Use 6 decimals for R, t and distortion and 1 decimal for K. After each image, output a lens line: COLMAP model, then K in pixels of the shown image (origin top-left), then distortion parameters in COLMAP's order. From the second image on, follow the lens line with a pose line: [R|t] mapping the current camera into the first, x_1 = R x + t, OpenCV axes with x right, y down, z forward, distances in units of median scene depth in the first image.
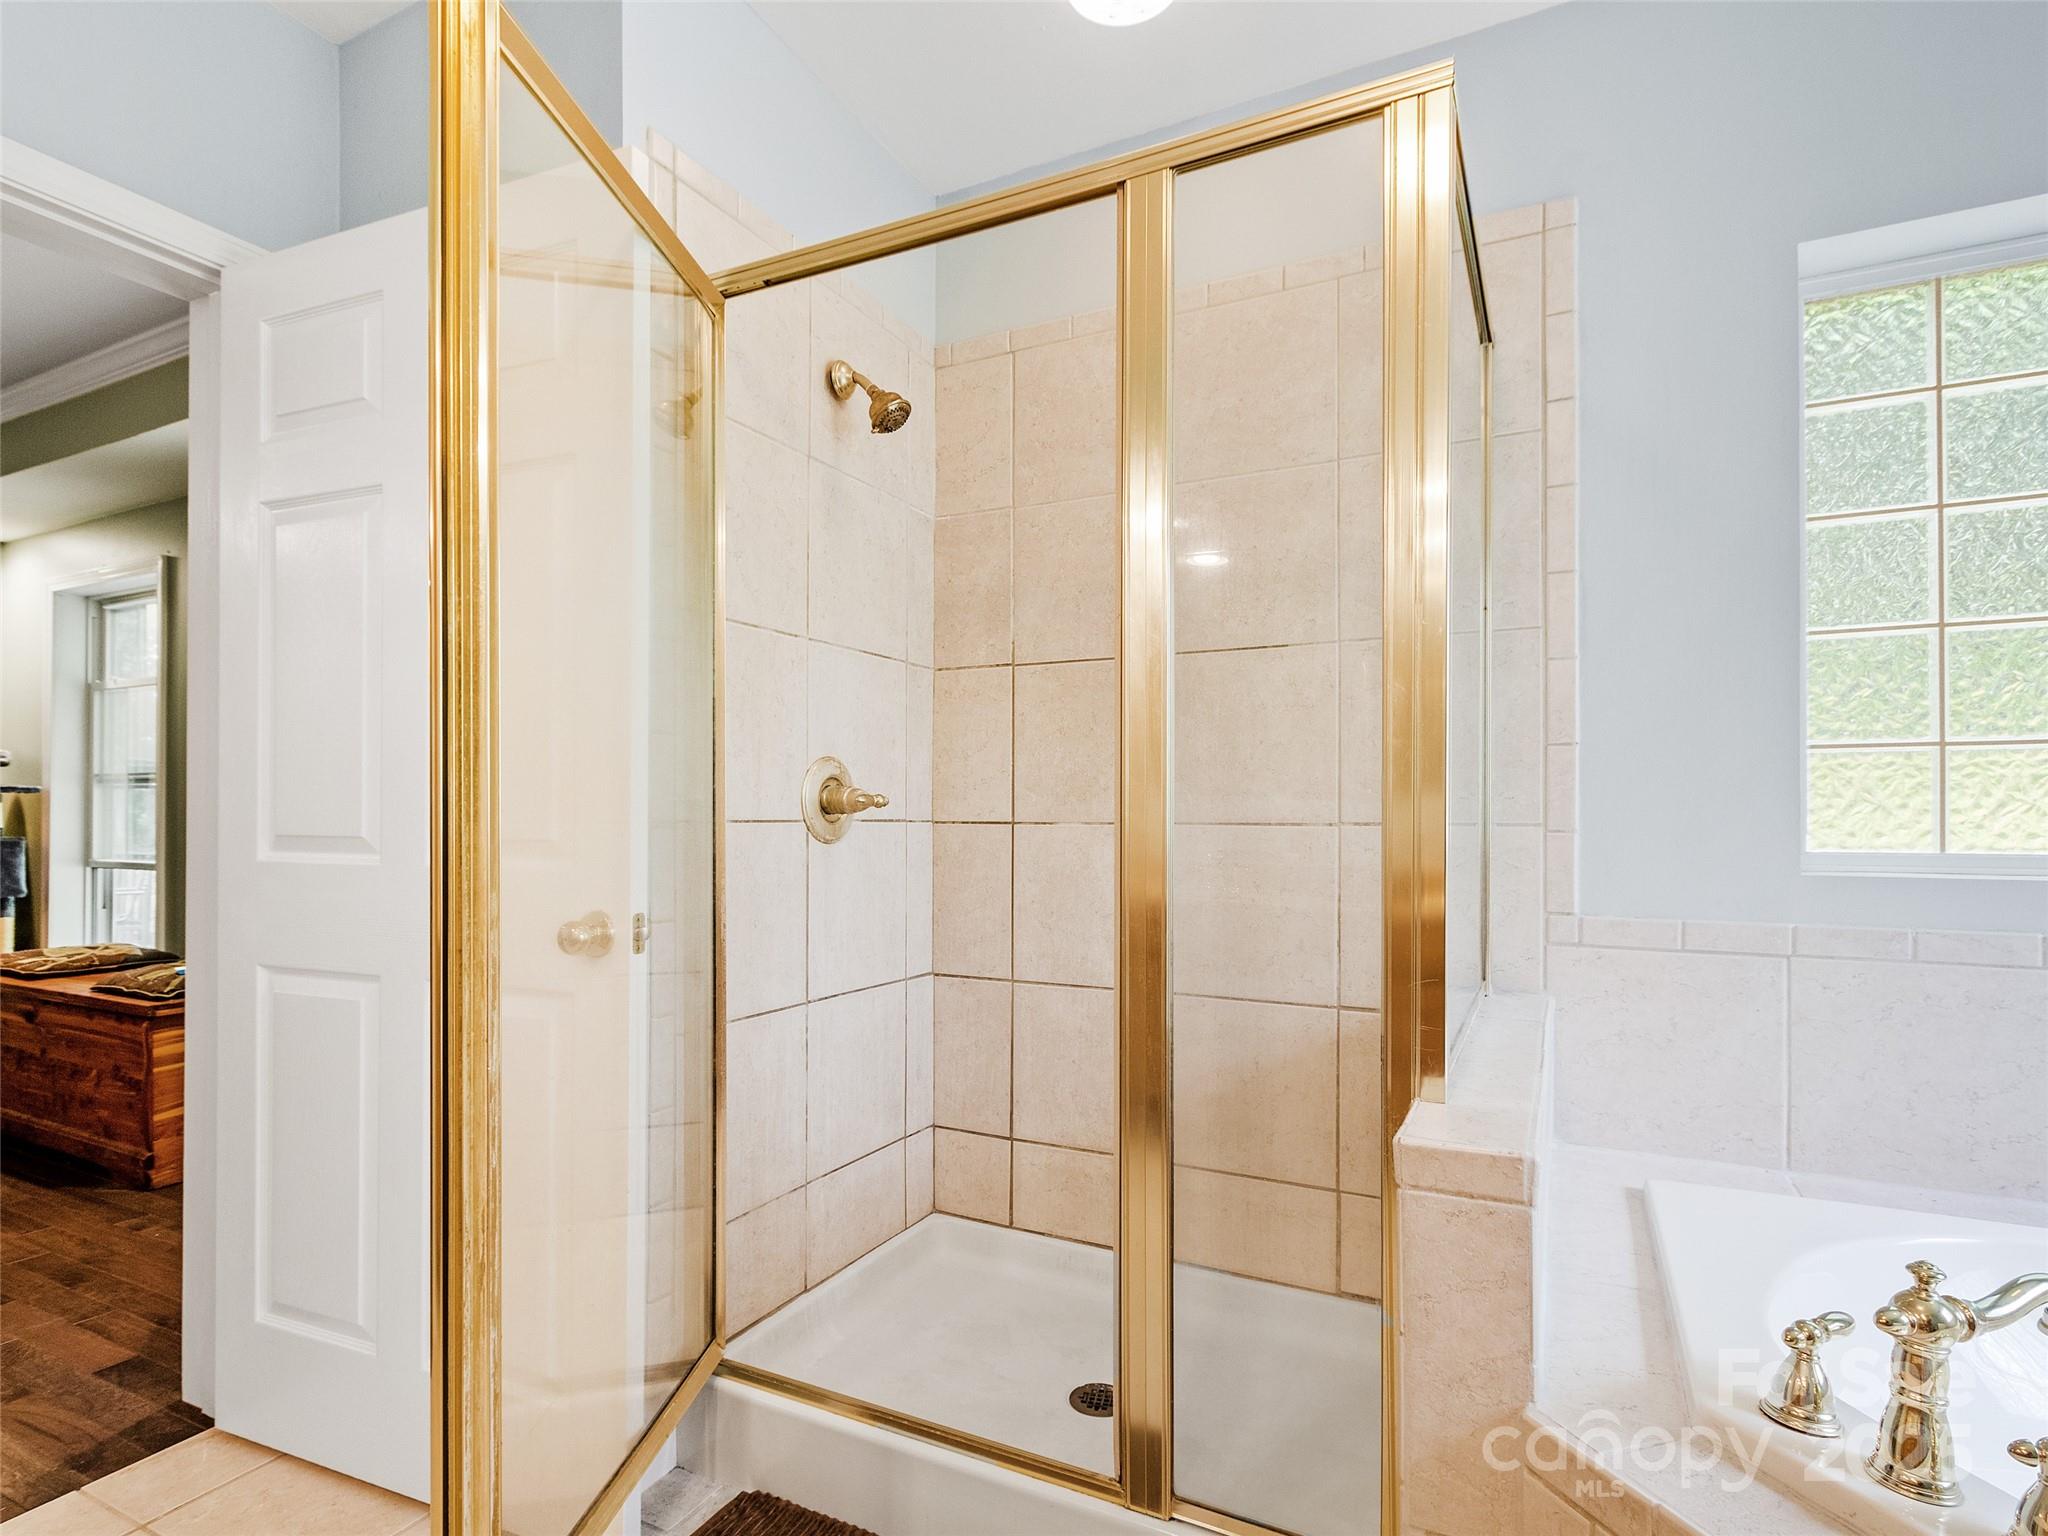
lens RADIAL K [[1081.5, 0, 1019.6], [0, 1081.5, 804.3], [0, 0, 1]] dist [0.007878, -0.001409]
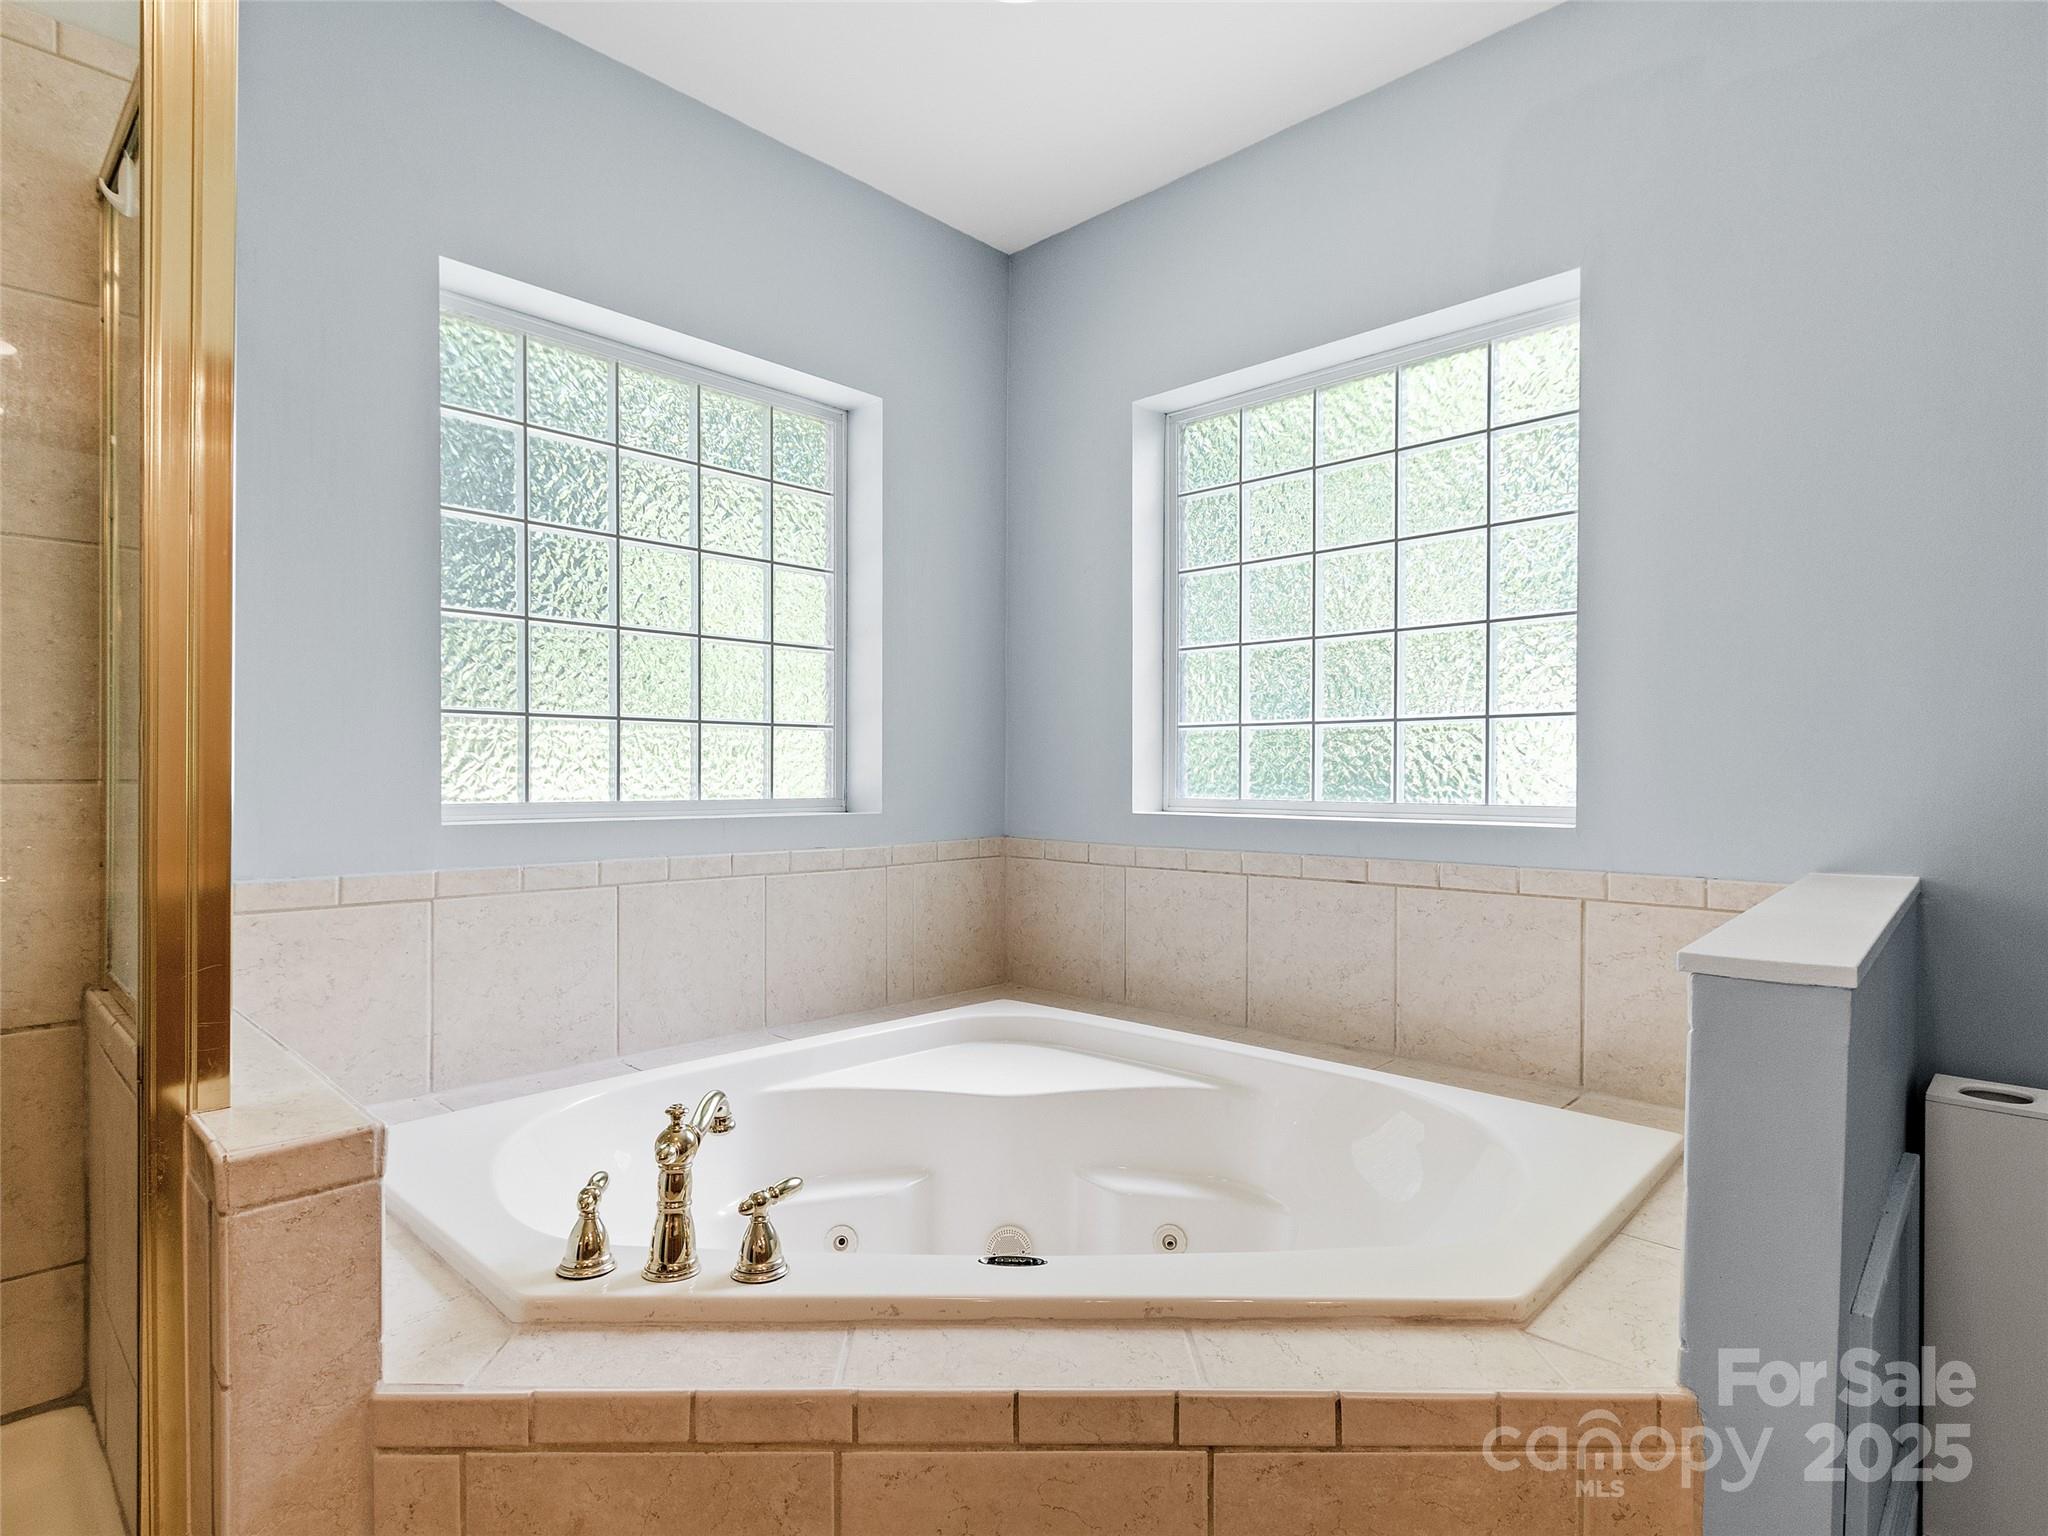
lens RADIAL K [[1081.5, 0, 1023.9], [0, 1081.5, 767.2], [0, 0, 1]] dist [0.007878, -0.001409]
pose [[0.290336, 0.008229, 0.956889, -0.280114], [-0.014931, 0.999880, -0.004068, 0.001864], [-0.956808, -0.013107, 0.290424, 0.172212]]
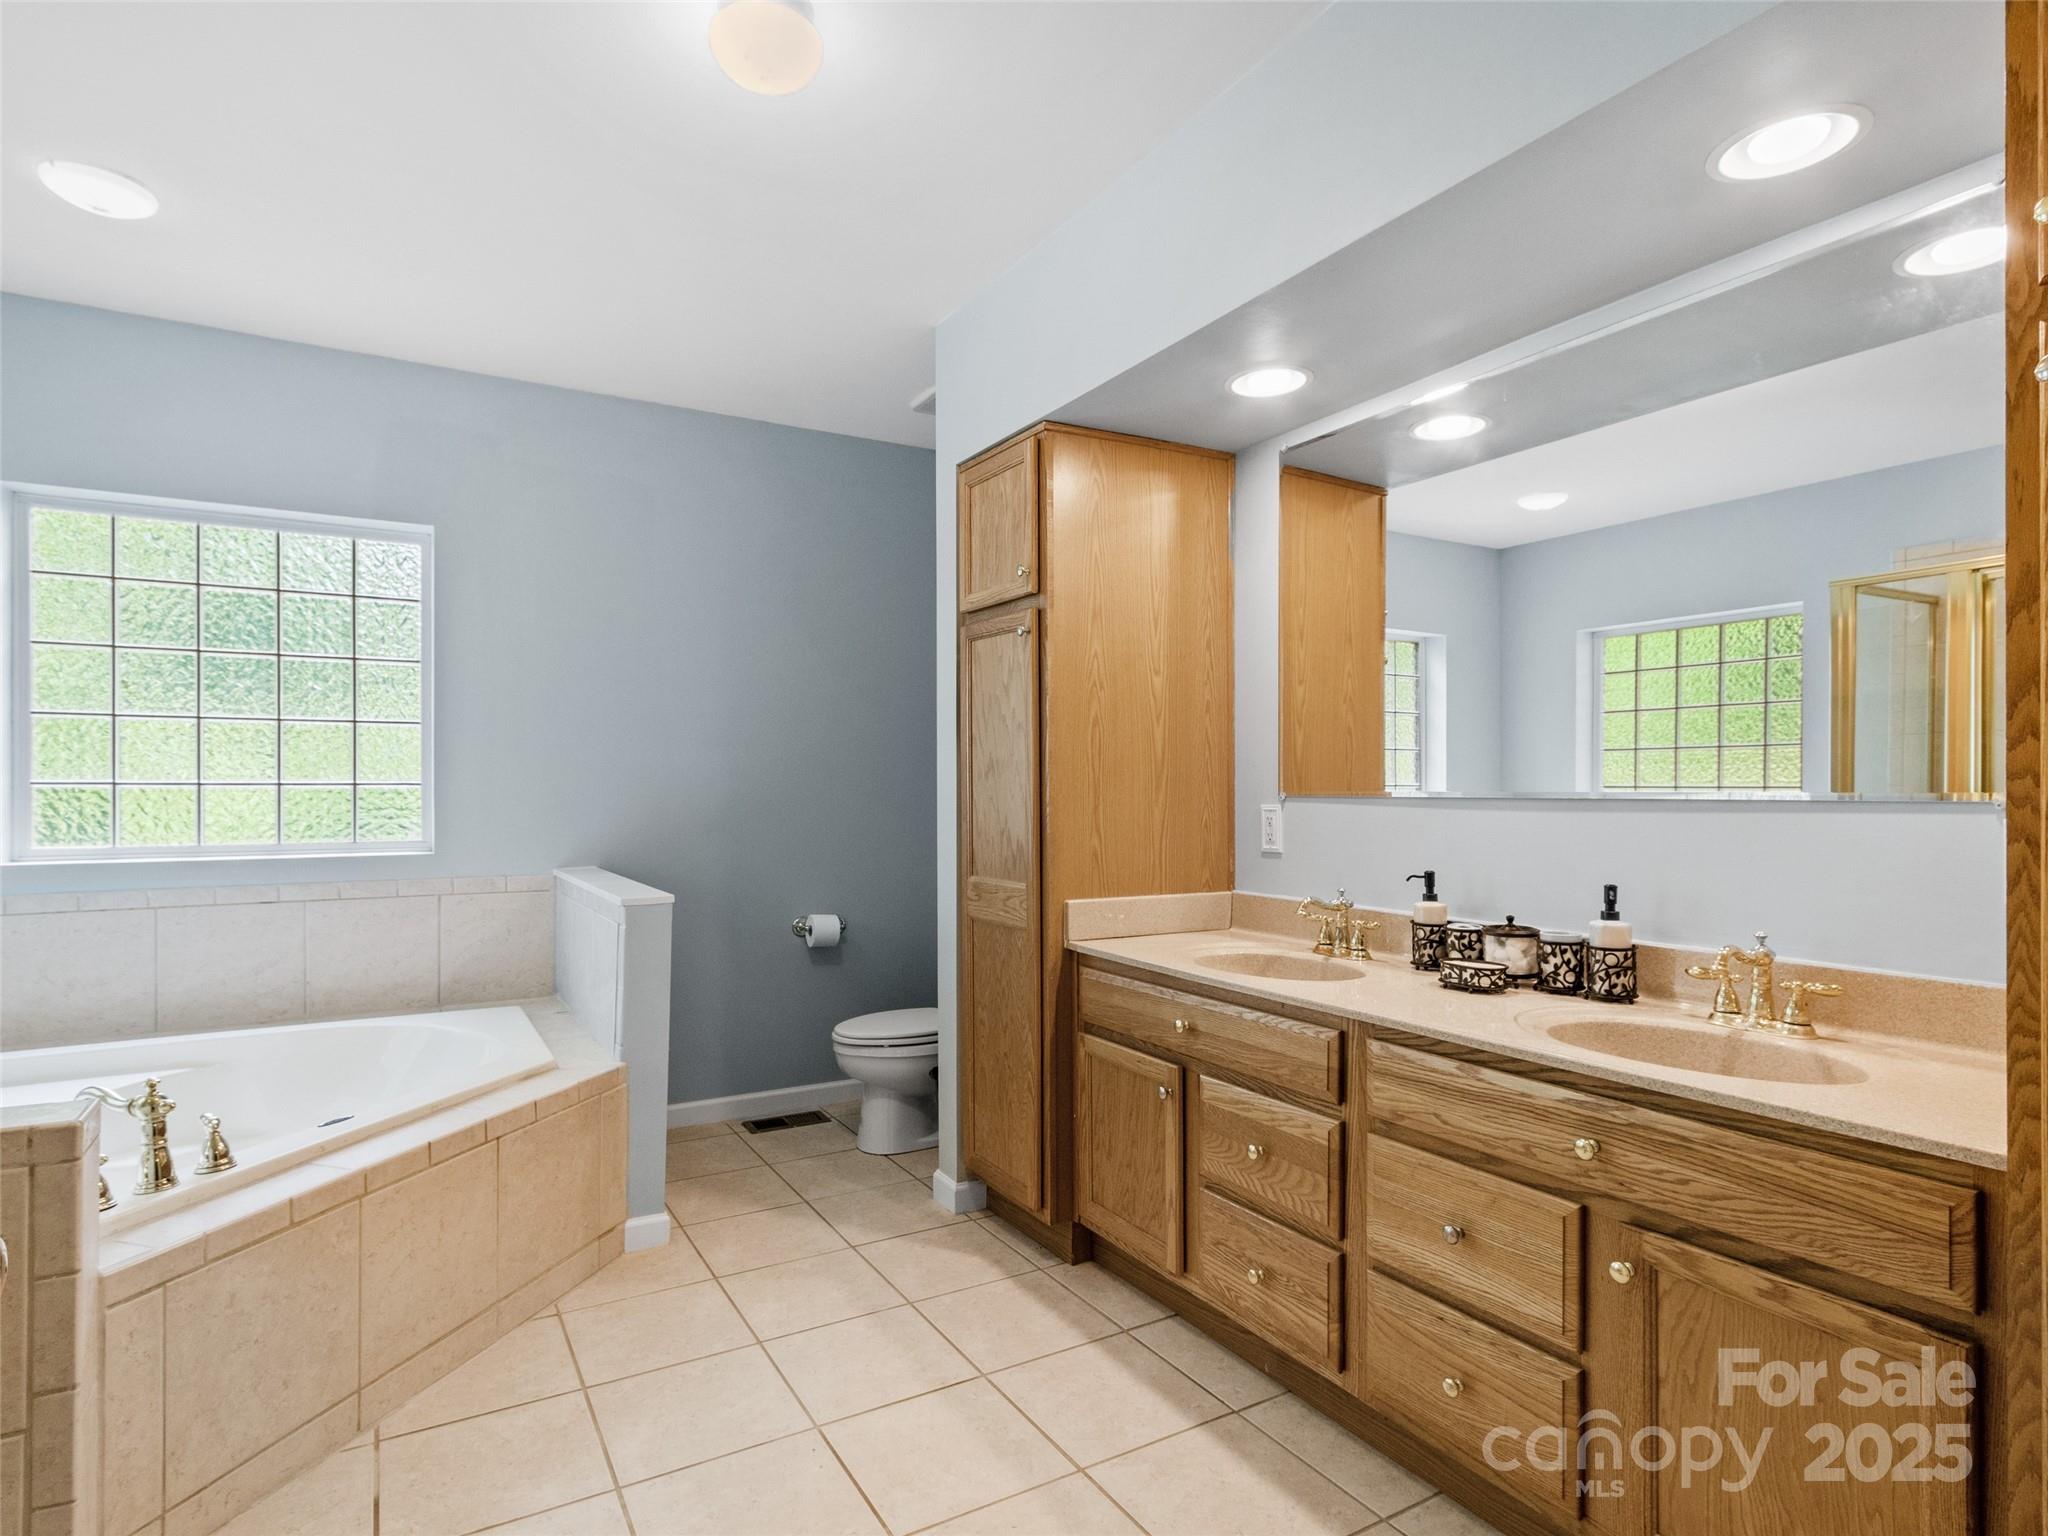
lens RADIAL K [[1081.5, 0, 1015.1], [0, 1081.5, 783.1], [0, 0, 1]] dist [0.007878, -0.001409]
pose [[-0.847486, -0.000068, 0.530818, -1.328907], [-0.009376, 0.999846, -0.014840, -0.091038], [-0.530735, -0.017554, -0.847356, 1.570977]]
